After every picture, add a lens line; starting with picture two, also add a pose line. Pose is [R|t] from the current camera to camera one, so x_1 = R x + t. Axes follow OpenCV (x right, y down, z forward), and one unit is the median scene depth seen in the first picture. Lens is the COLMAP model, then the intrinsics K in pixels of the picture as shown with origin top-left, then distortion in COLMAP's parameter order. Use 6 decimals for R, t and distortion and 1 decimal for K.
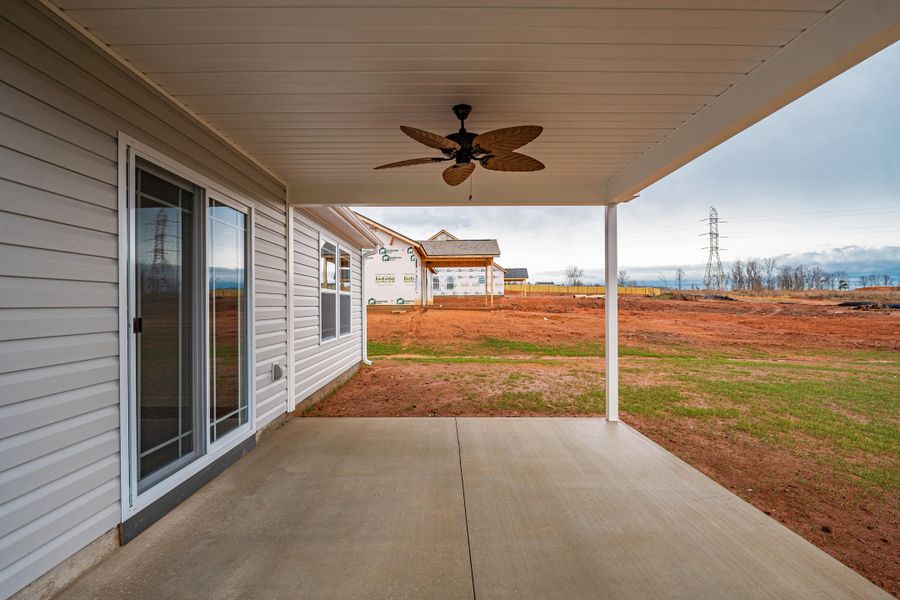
lens RADIAL K [[415.8, 0, 446.7], [0, 415.8, 302.6], [0, 0, 1]] dist [-0.011028, 0.000258]
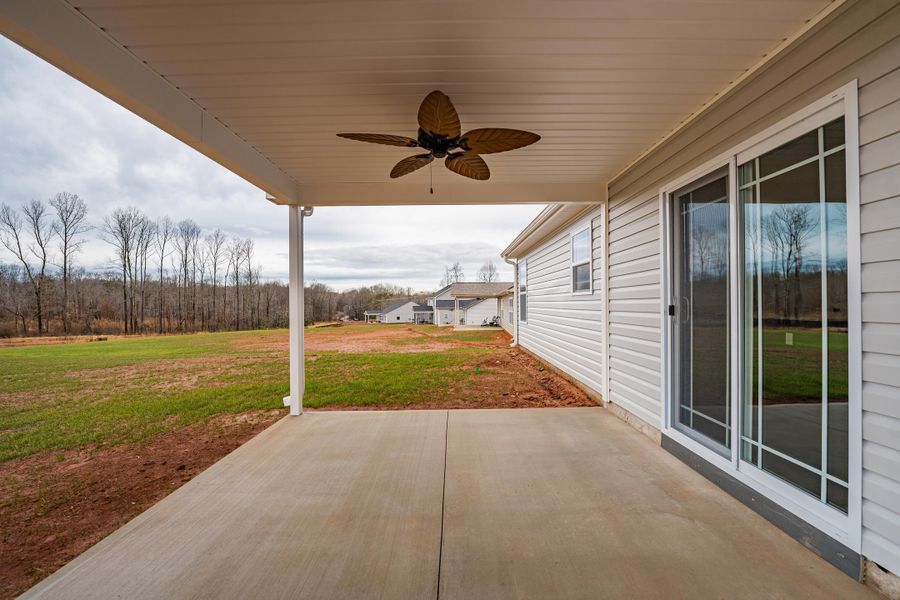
lens RADIAL K [[373.3, 0, 449.1], [0, 373.3, 303.4], [0, 0, 1]] dist [-0.021887, 0.000407]
pose [[-0.999793, 0.014733, 0.014061, 0.003326], [0.014618, 0.999859, -0.008256, 0.008435], [-0.014181, -0.008049, -0.999867, 0.651924]]
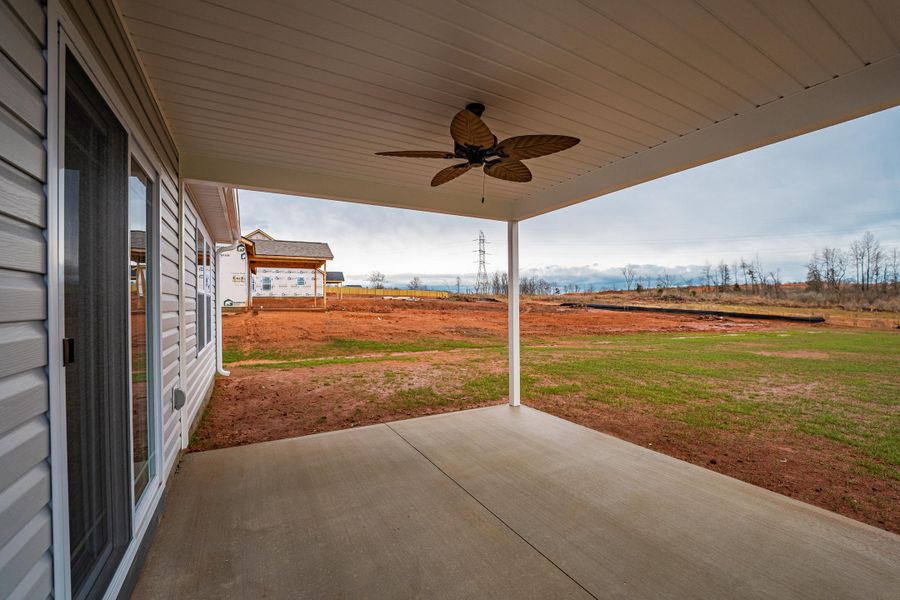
lens RADIAL K [[373.3, 0, 449.1], [0, 373.3, 303.4], [0, 0, 1]] dist [-0.021887, 0.000407]
pose [[0.876742, -0.001016, 0.480961, -0.151176], [0.001102, 0.999999, 0.000104, -0.002558], [-0.480960, 0.000439, 0.876742, 0.091659]]
